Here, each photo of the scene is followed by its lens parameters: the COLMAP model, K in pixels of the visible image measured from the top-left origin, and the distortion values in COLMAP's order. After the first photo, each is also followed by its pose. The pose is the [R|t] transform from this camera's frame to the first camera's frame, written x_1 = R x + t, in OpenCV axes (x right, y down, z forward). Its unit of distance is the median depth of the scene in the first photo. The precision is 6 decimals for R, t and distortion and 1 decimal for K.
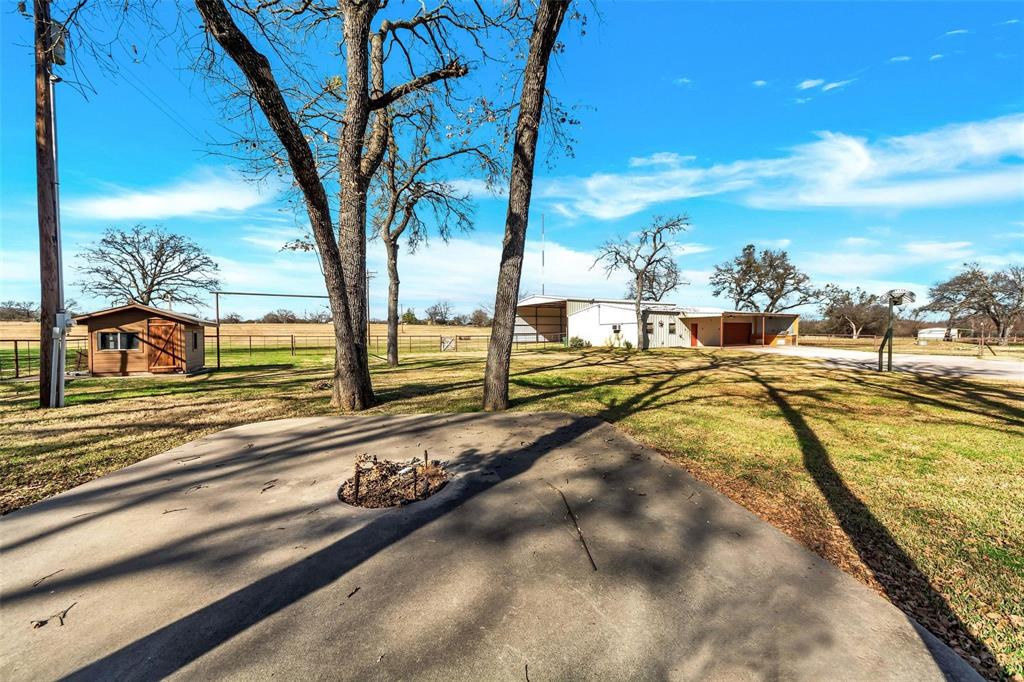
lens RADIAL K [[369.3, 0, 512.0], [0, 369.3, 341.0], [0, 0, 1]] dist [0.000328, 0.000134]
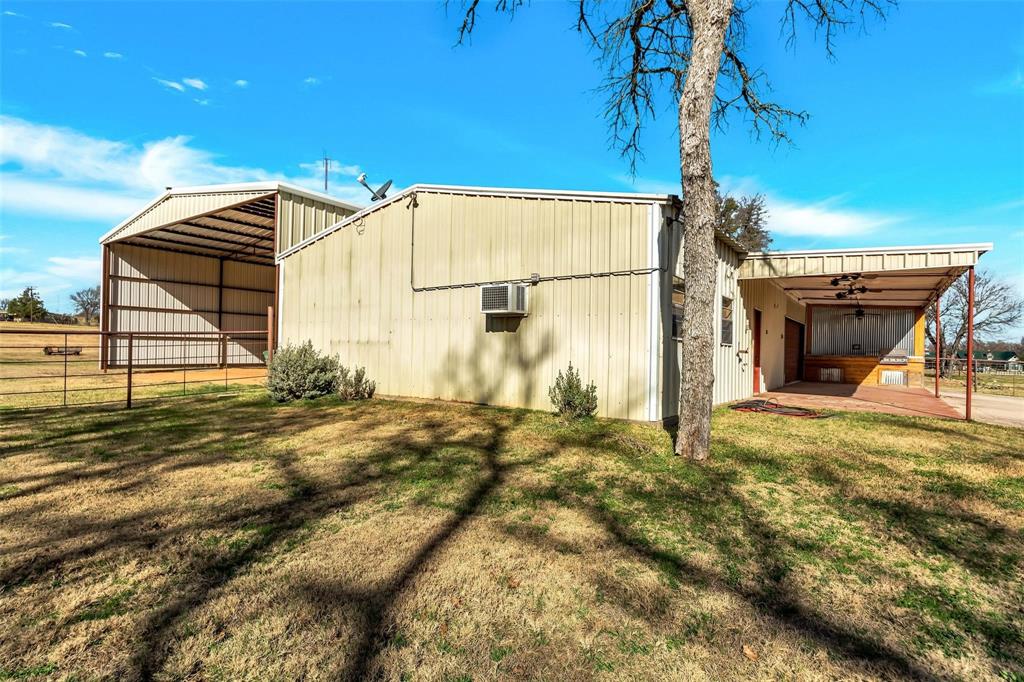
lens RADIAL K [[516.4, 0, 511.7], [0, 516.4, 355.5], [0, 0, 1]] dist [0.000047, 0.000015]
pose [[0.906464, 0.029976, 0.421217, 0.154039], [-0.024124, 0.999524, -0.019215, -0.003542], [-0.421593, 0.007256, 0.906756, 0.665266]]
